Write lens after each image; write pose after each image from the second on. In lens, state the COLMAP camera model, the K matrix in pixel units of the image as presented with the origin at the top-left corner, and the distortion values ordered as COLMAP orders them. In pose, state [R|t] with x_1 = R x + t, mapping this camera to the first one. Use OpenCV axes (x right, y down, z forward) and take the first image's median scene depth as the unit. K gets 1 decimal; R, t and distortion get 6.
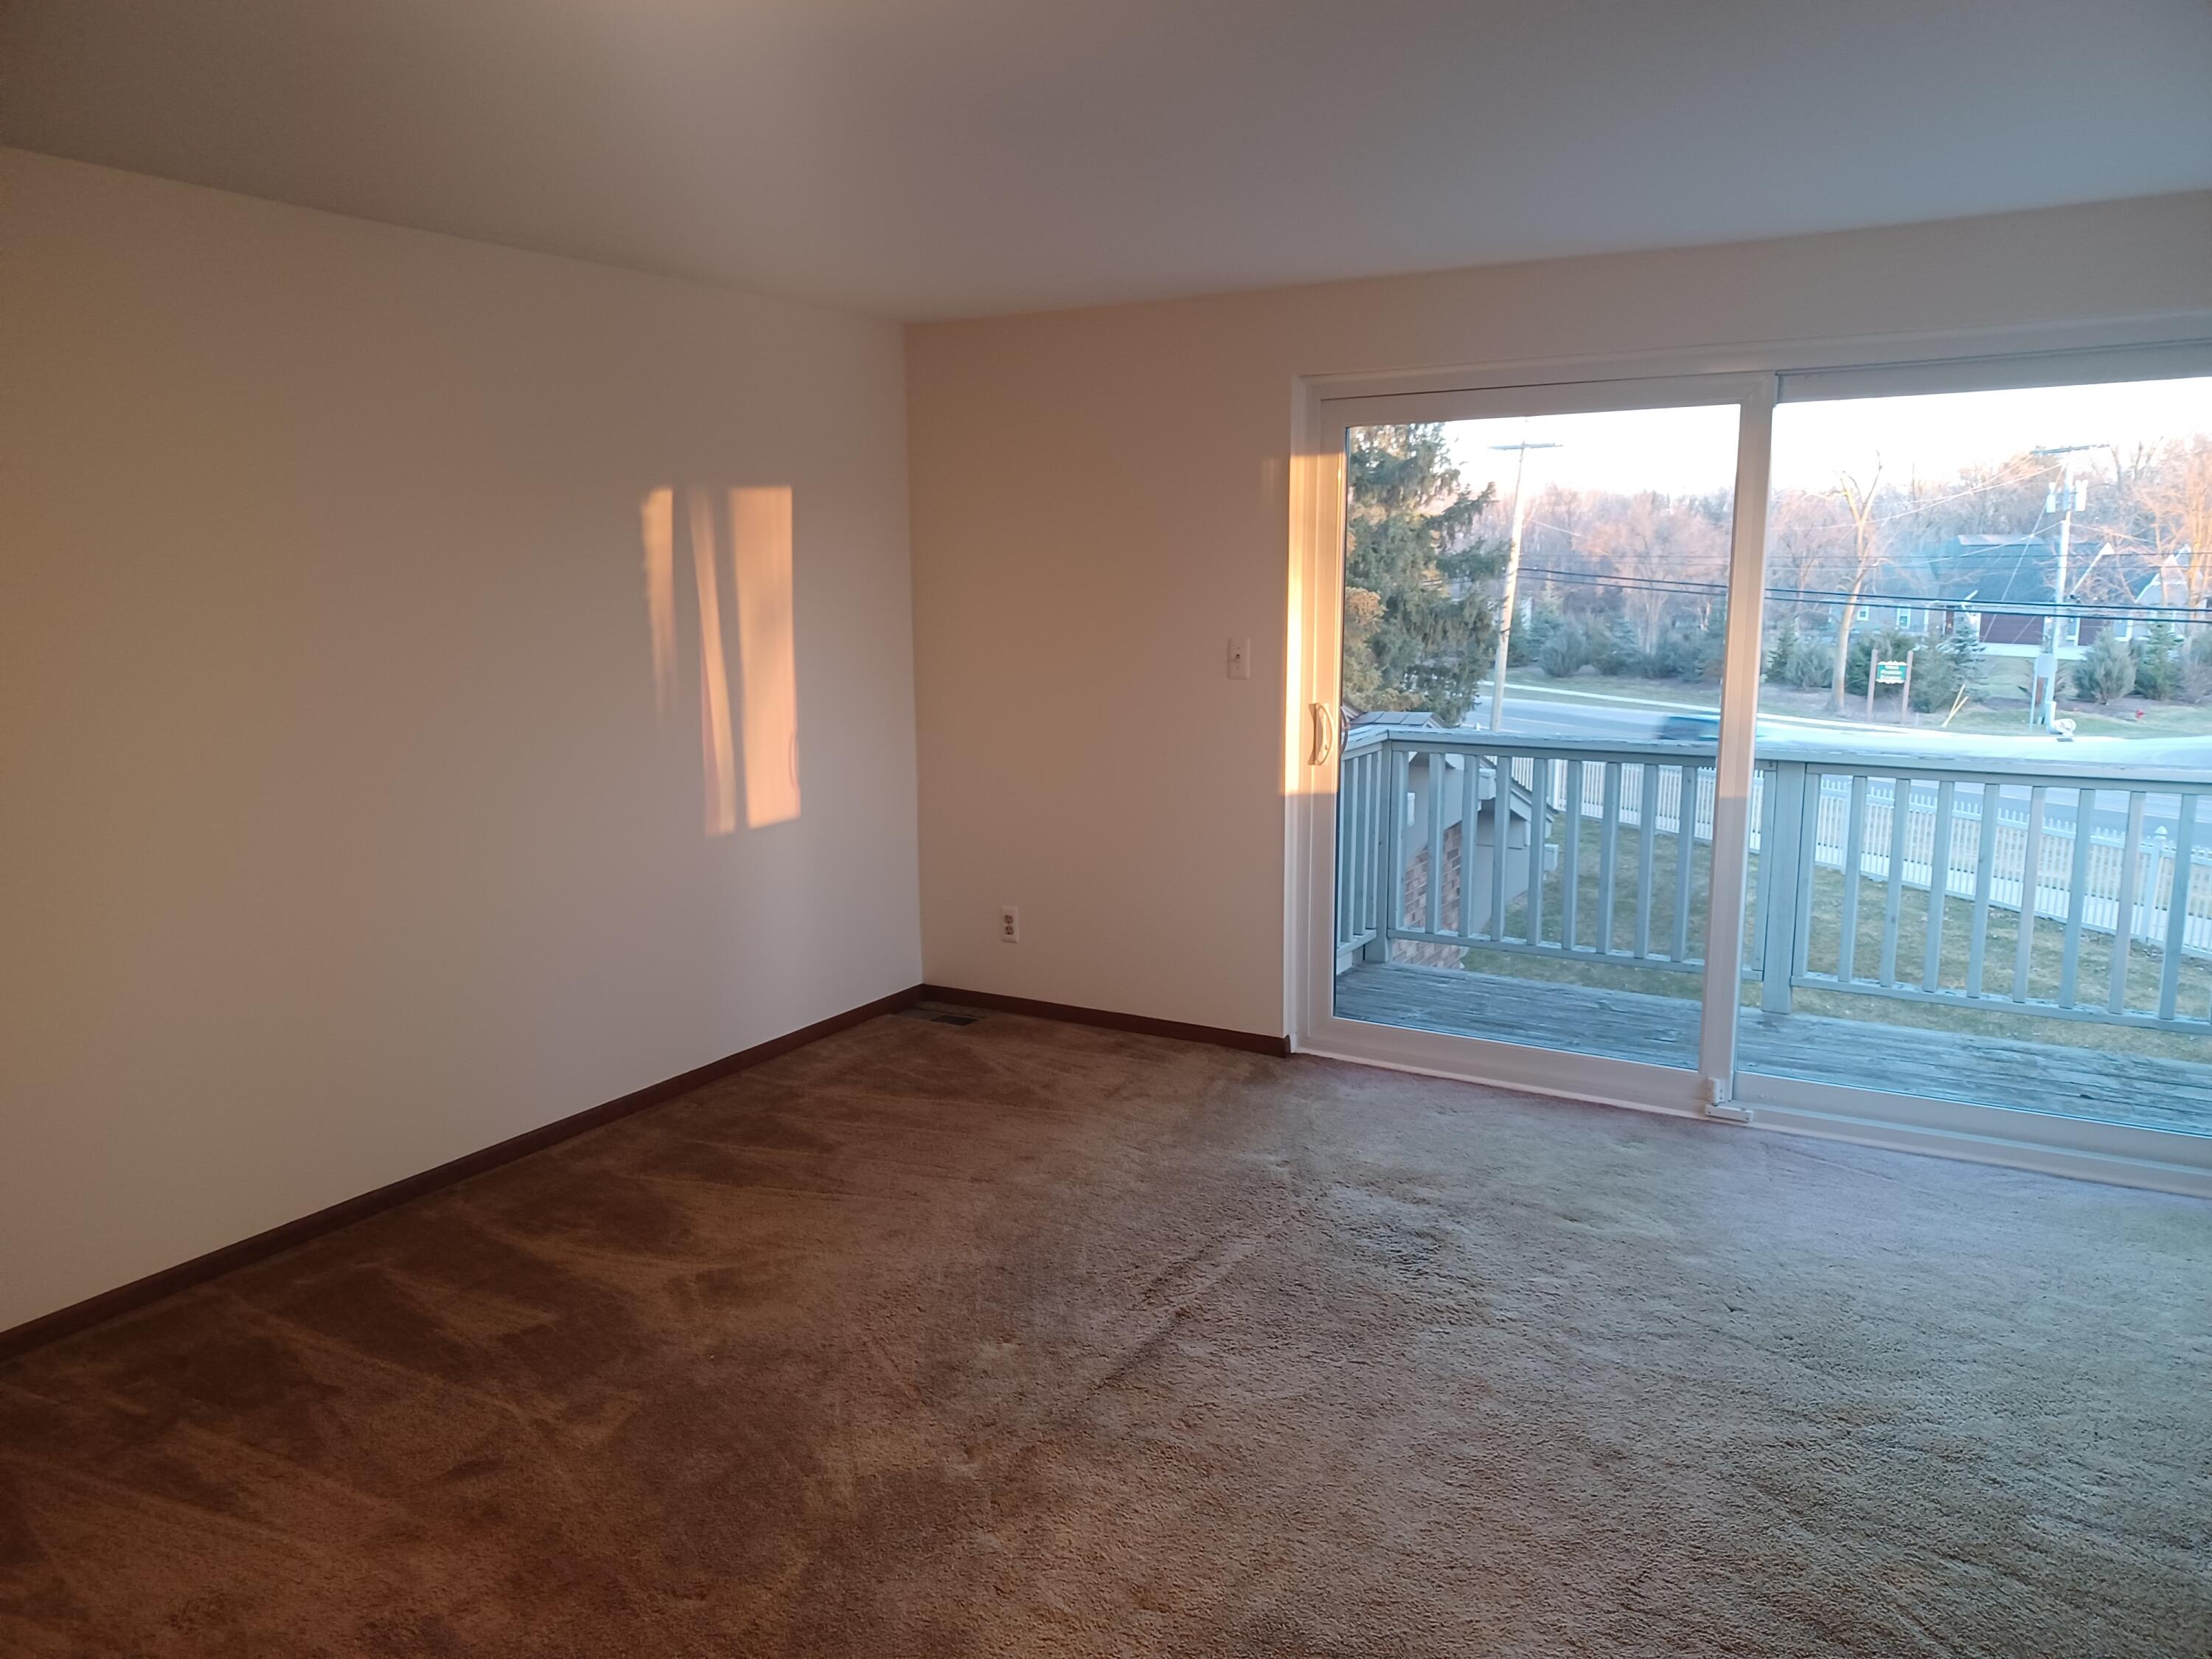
lens RADIAL K [[1597.9, 0, 1088.9], [0, 1597.9, 845.0], [0, 0, 1]] dist [0.113607, -0.201679]
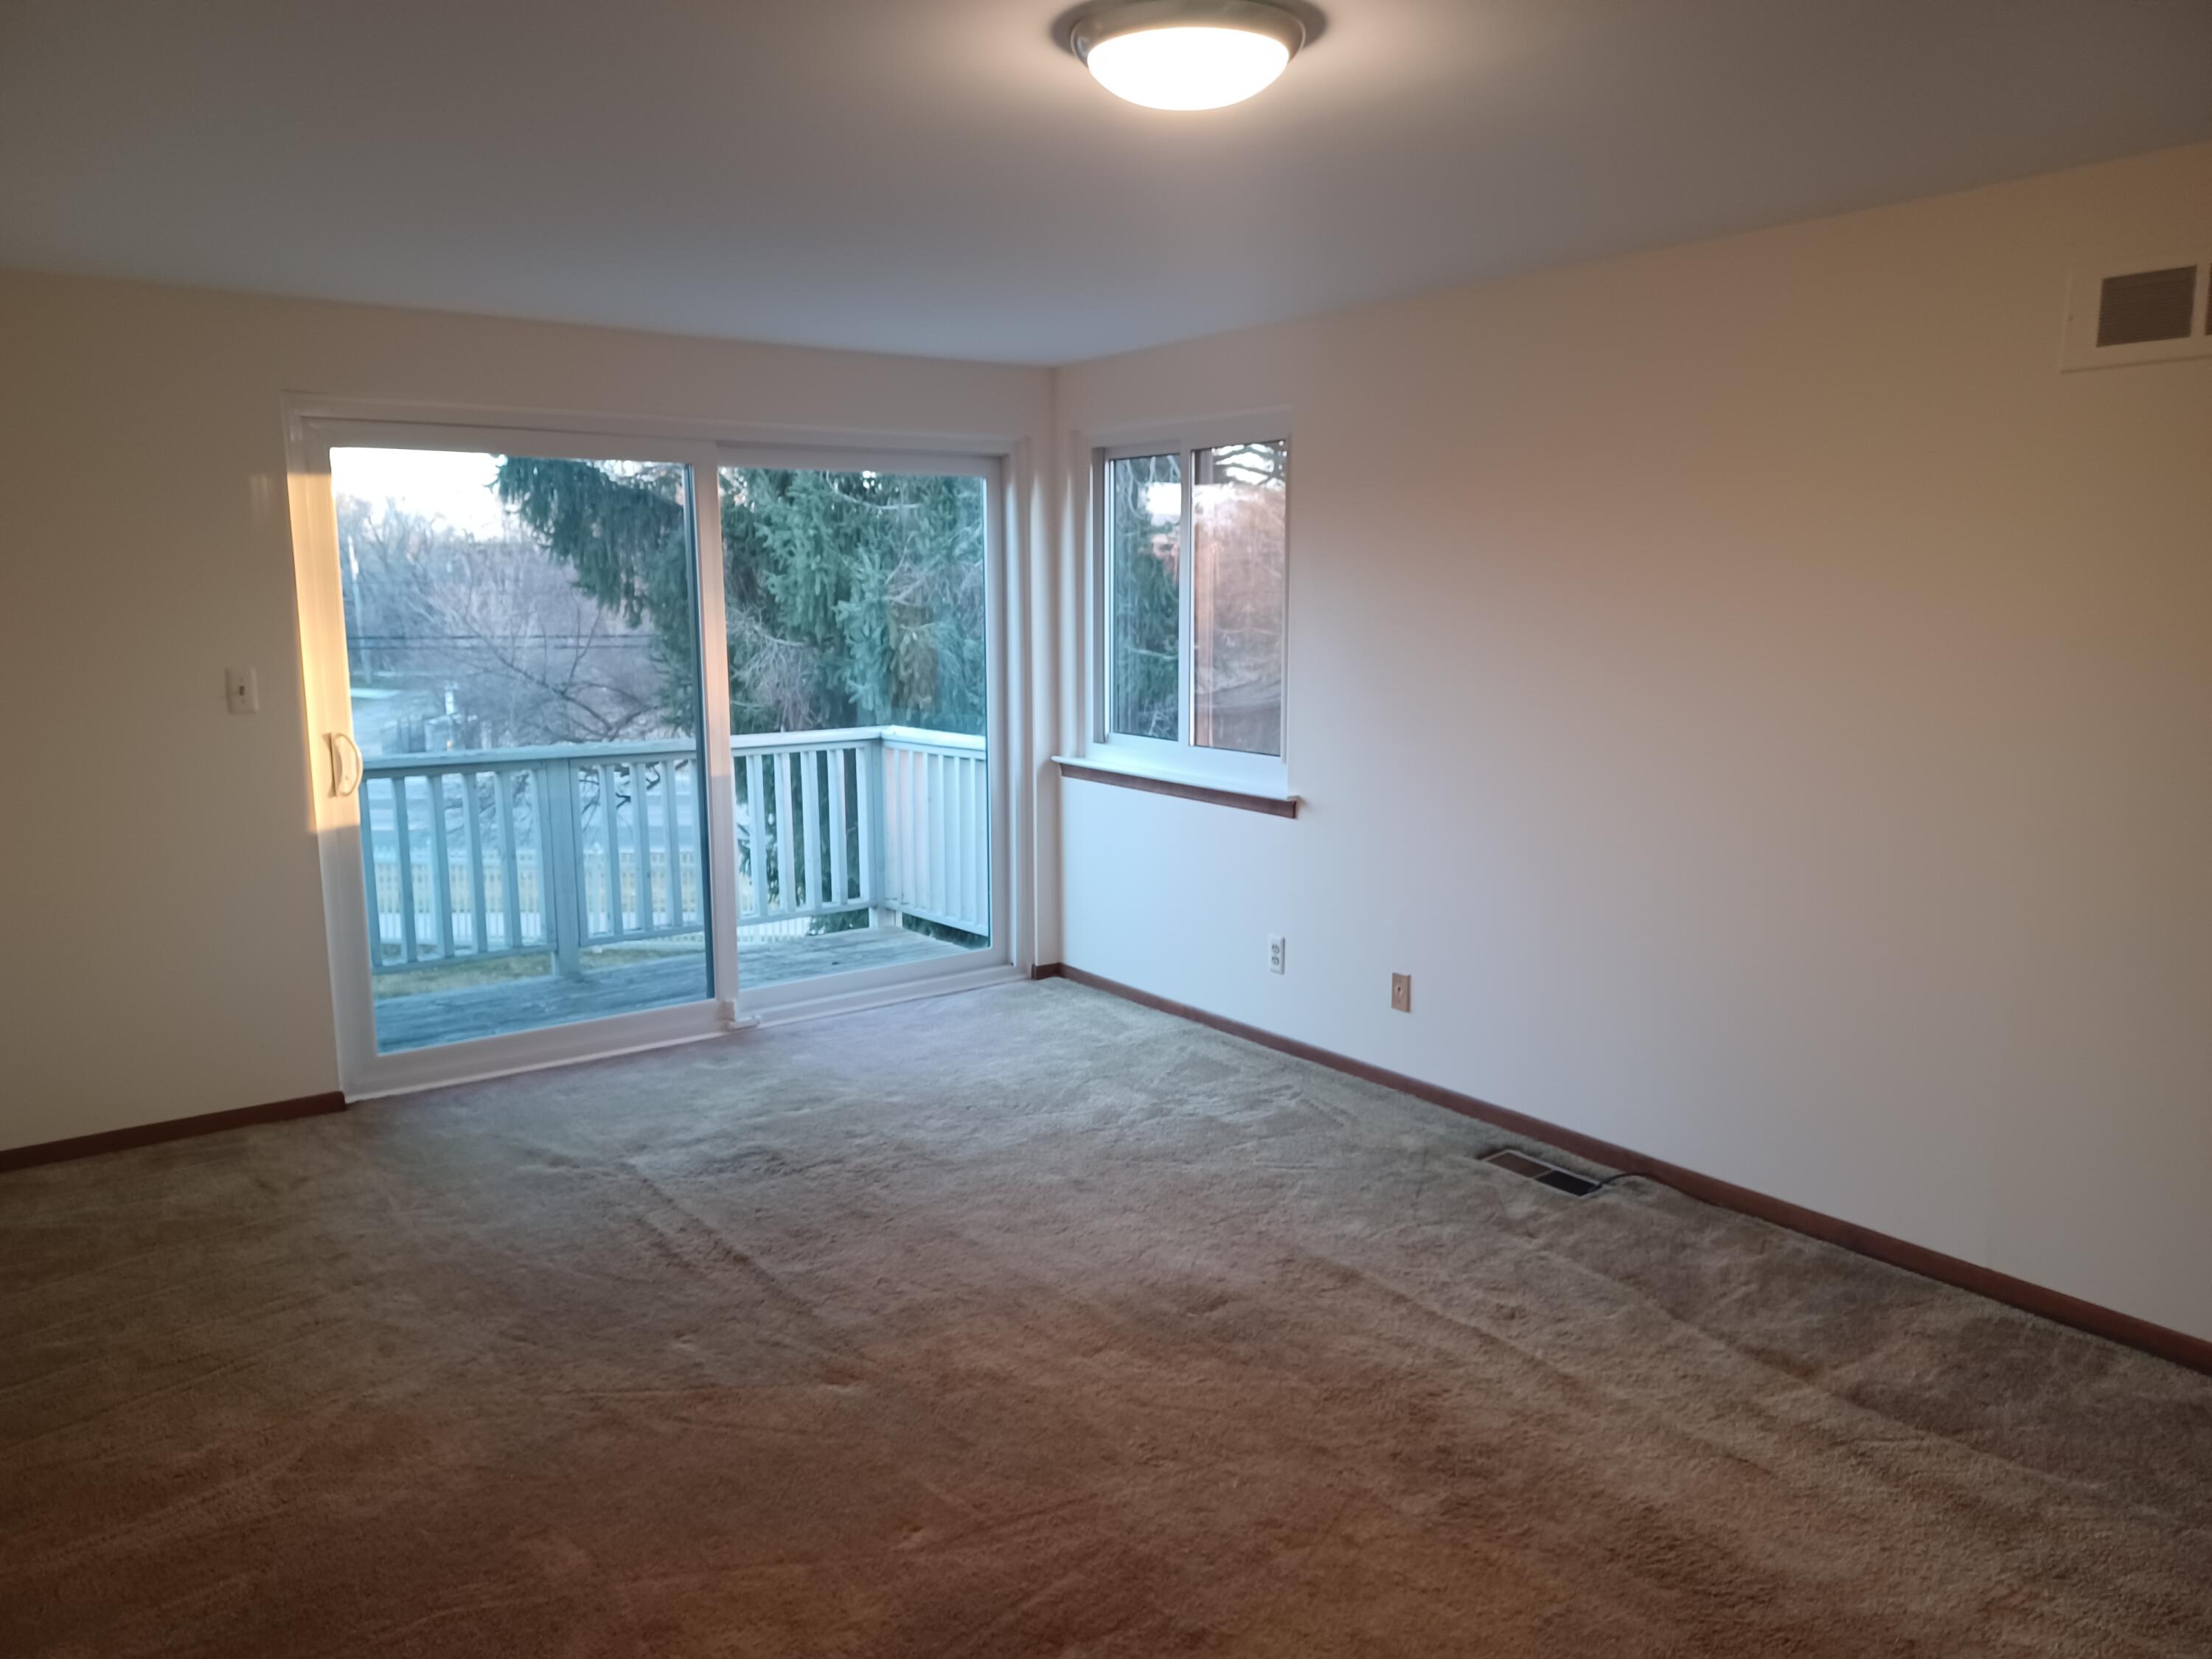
lens RADIAL K [[1597.9, 0, 1088.9], [0, 1597.9, 845.0], [0, 0, 1]] dist [0.113607, -0.201679]
pose [[0.413711, -0.148690, 0.898184, -0.587159], [0.167683, 0.982139, 0.085352, -0.031386], [-0.894833, 0.115299, 0.431255, 0.204045]]
